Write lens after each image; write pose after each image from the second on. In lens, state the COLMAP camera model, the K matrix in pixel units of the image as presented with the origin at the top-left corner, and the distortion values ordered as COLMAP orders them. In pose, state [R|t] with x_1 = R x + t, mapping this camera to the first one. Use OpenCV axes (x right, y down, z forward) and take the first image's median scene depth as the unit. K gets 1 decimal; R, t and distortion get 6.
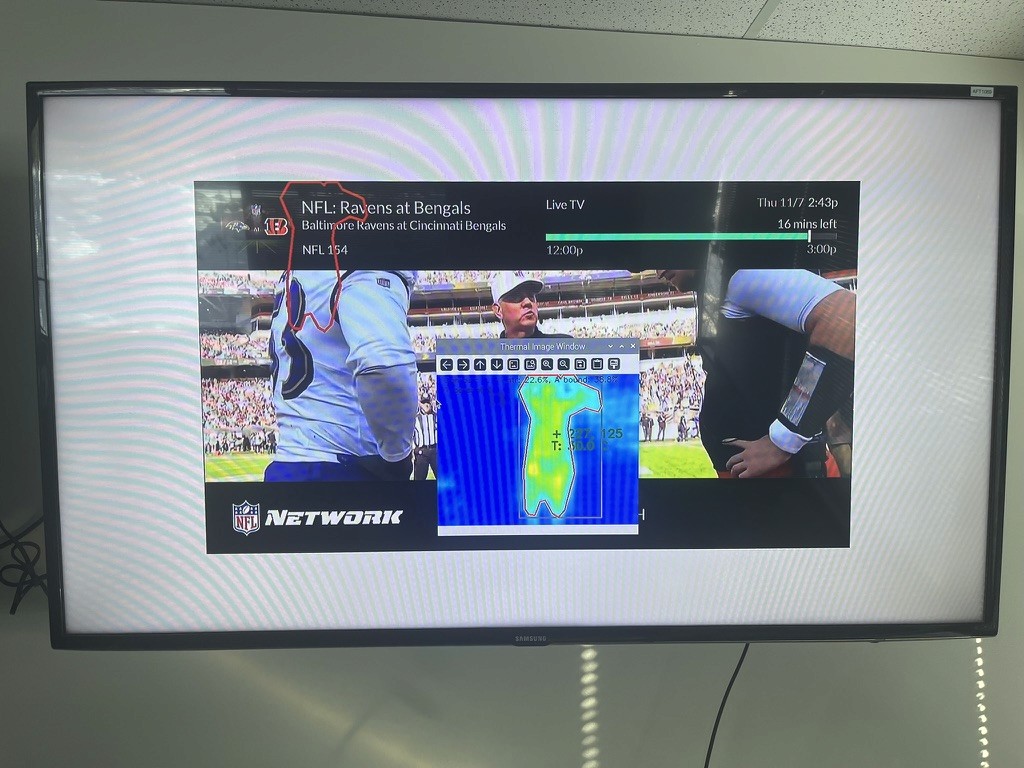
lens RADIAL K [[762.9, 0, 505.0], [0, 762.9, 387.8], [0, 0, 1]] dist [-0.006190, -0.049921]
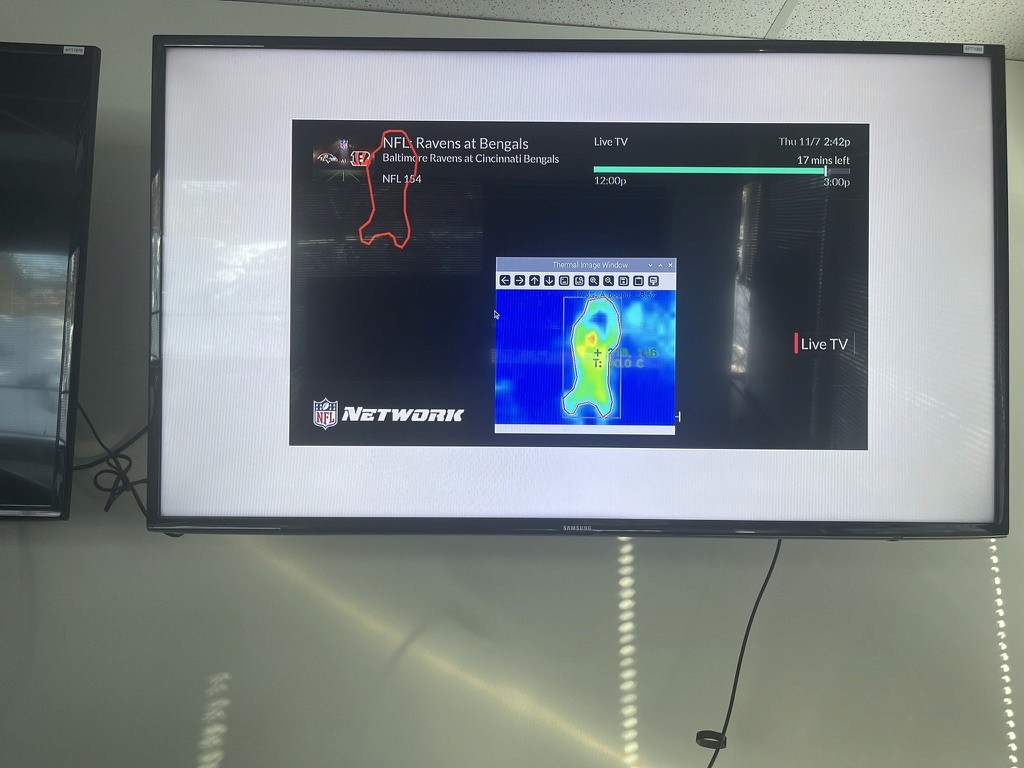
lens RADIAL K [[762.9, 0, 505.9], [0, 762.9, 409.2], [0, 0, 1]] dist [-0.006190, -0.049921]
pose [[0.999502, 0.011788, -0.029257, -0.038664], [-0.013873, 0.997299, -0.072133, 0.234687], [0.028328, 0.072503, 0.996966, -0.114392]]
